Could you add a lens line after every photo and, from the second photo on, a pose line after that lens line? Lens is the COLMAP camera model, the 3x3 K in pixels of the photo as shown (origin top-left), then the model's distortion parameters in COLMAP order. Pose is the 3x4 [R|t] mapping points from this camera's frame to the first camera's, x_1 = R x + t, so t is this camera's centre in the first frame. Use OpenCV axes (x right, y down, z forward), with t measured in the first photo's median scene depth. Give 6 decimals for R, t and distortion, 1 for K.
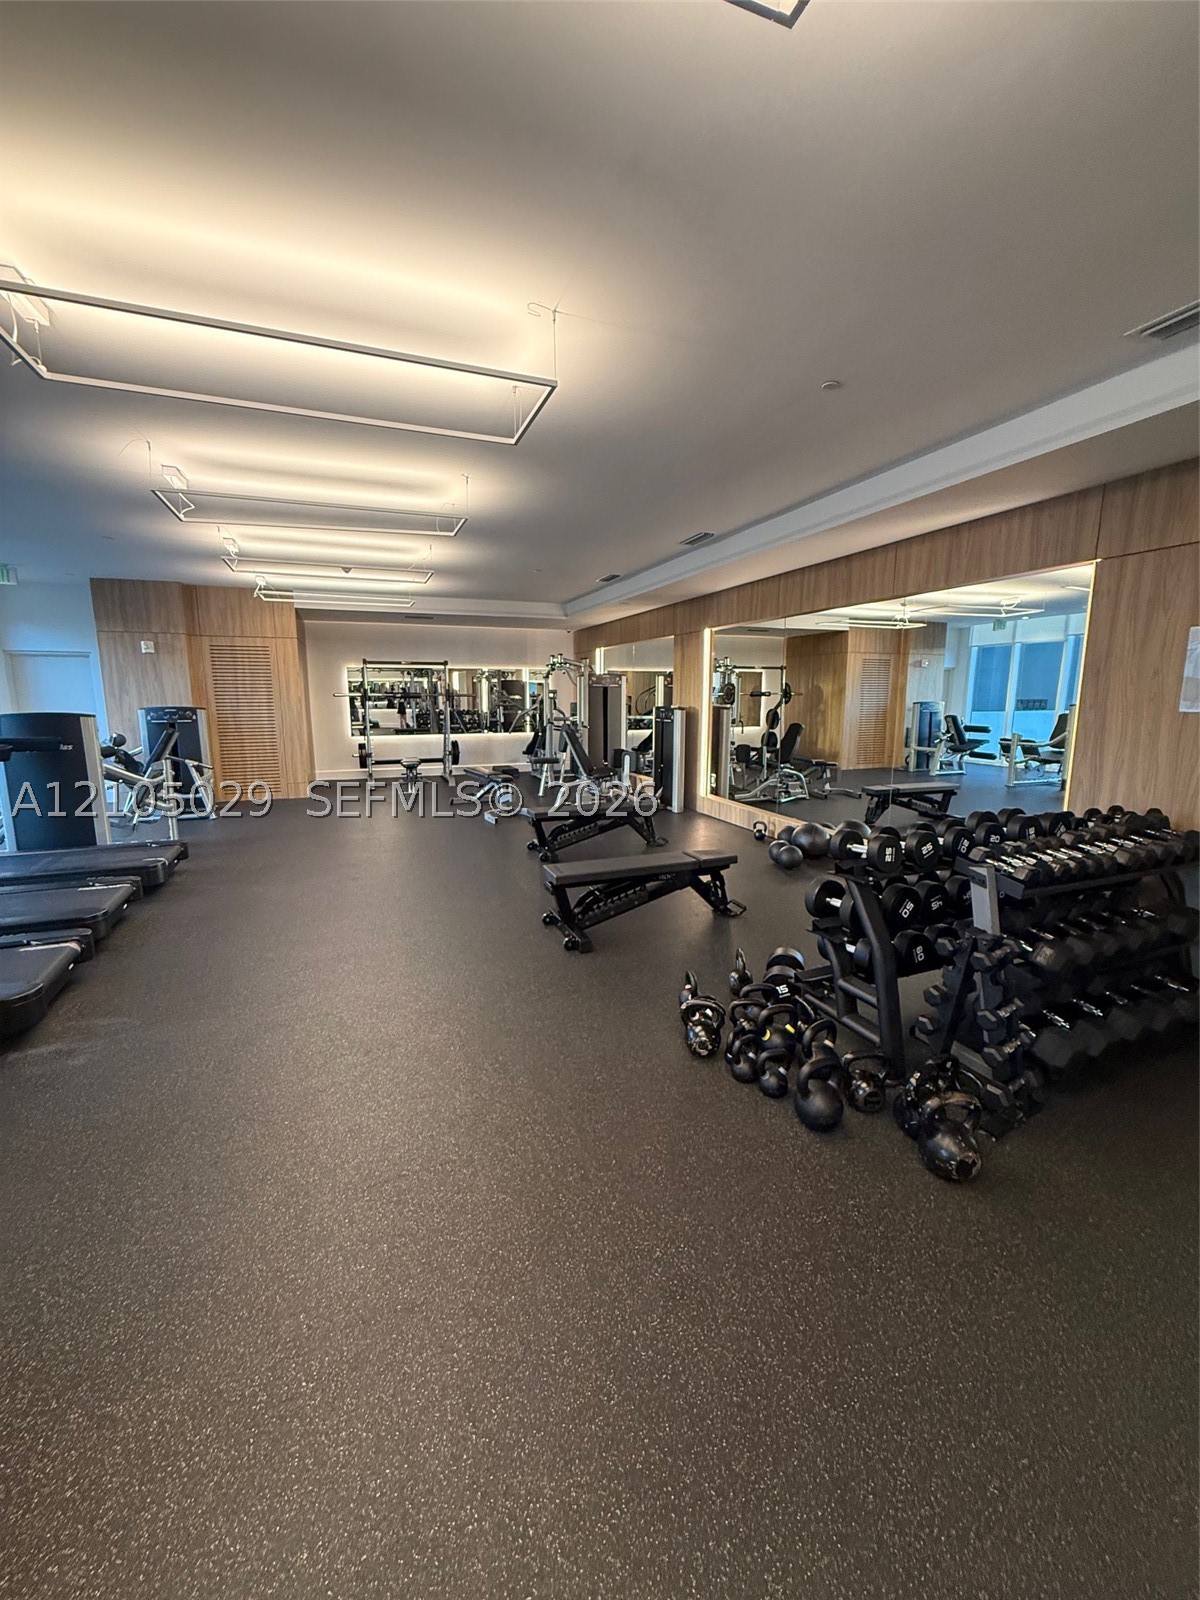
lens RADIAL K [[641.2, 0, 599.8], [0, 641.2, 798.5], [0, 0, 1]] dist [-0.000535, -0.000150]
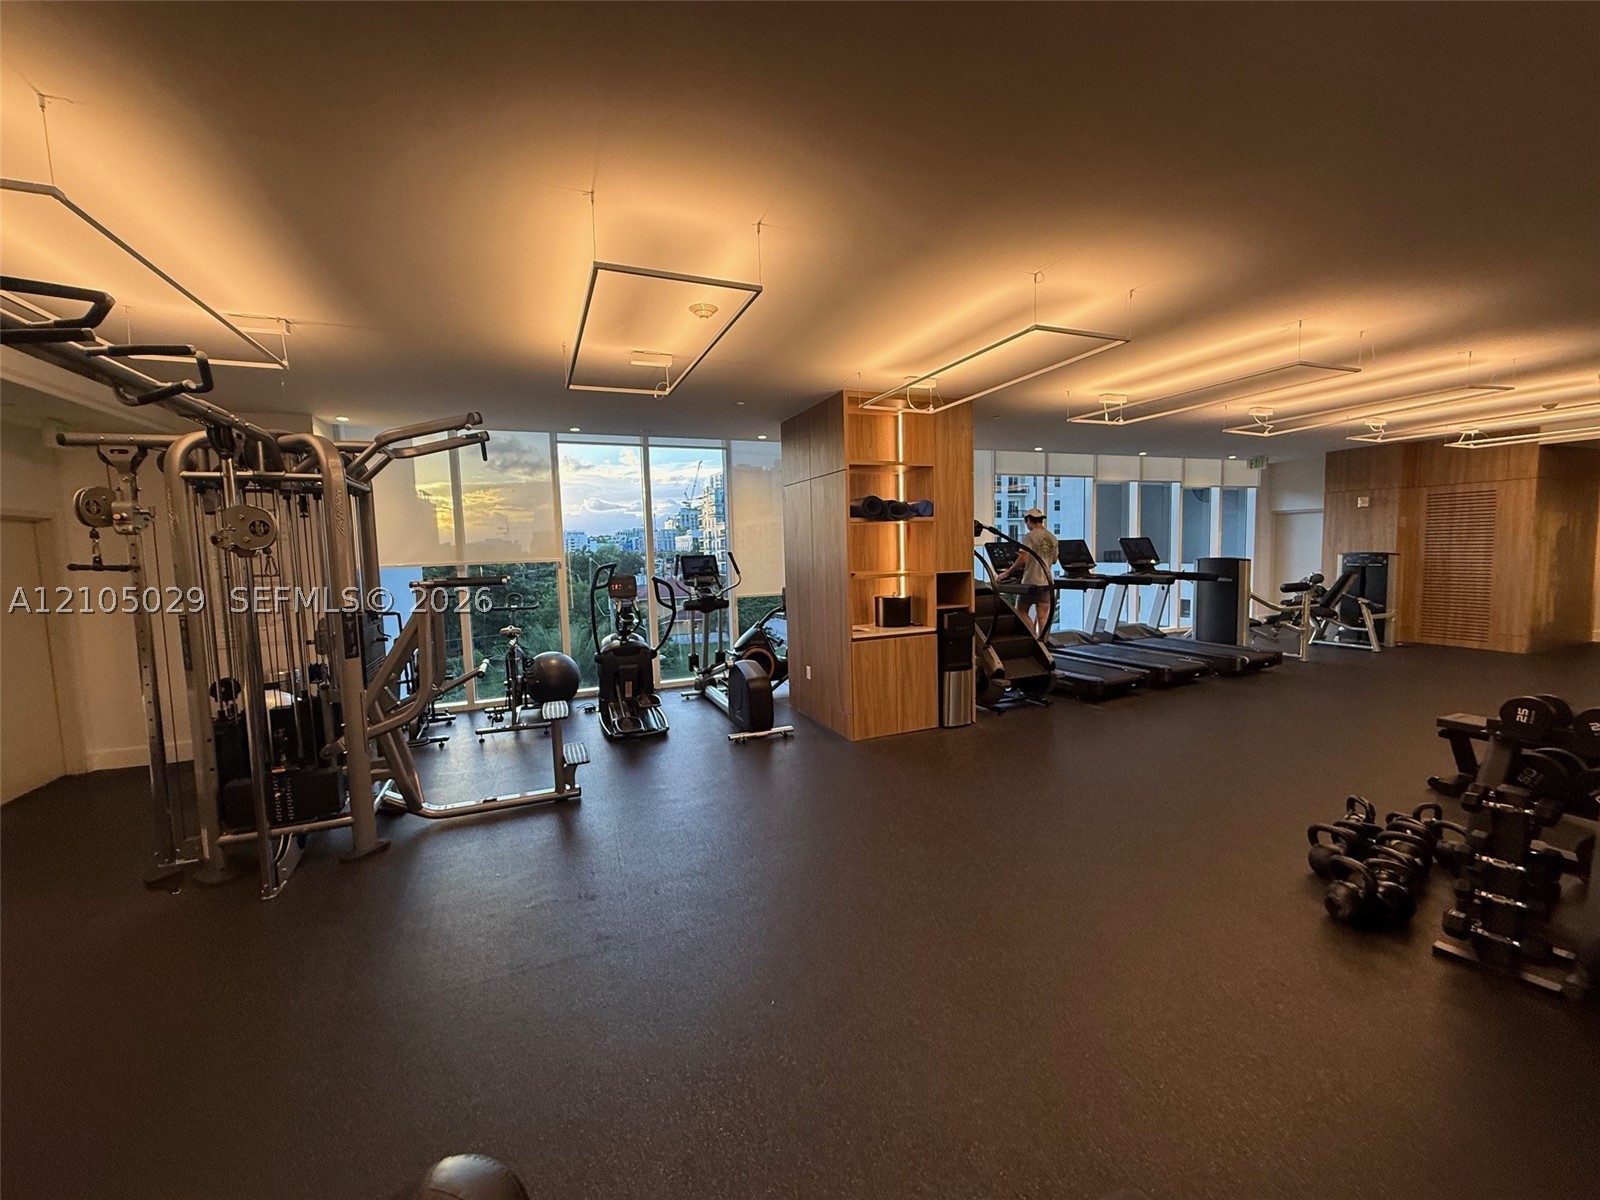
lens RADIAL K [[641.2, 0, 801.1], [0, 641.2, 600.2], [0, 0, 1]] dist [-0.000535, -0.000150]
pose [[0.029570, 0.082555, -0.996148, 0.455939], [-0.137903, 0.987390, 0.077735, -0.006111], [0.990004, 0.135073, 0.040582, -0.050273]]
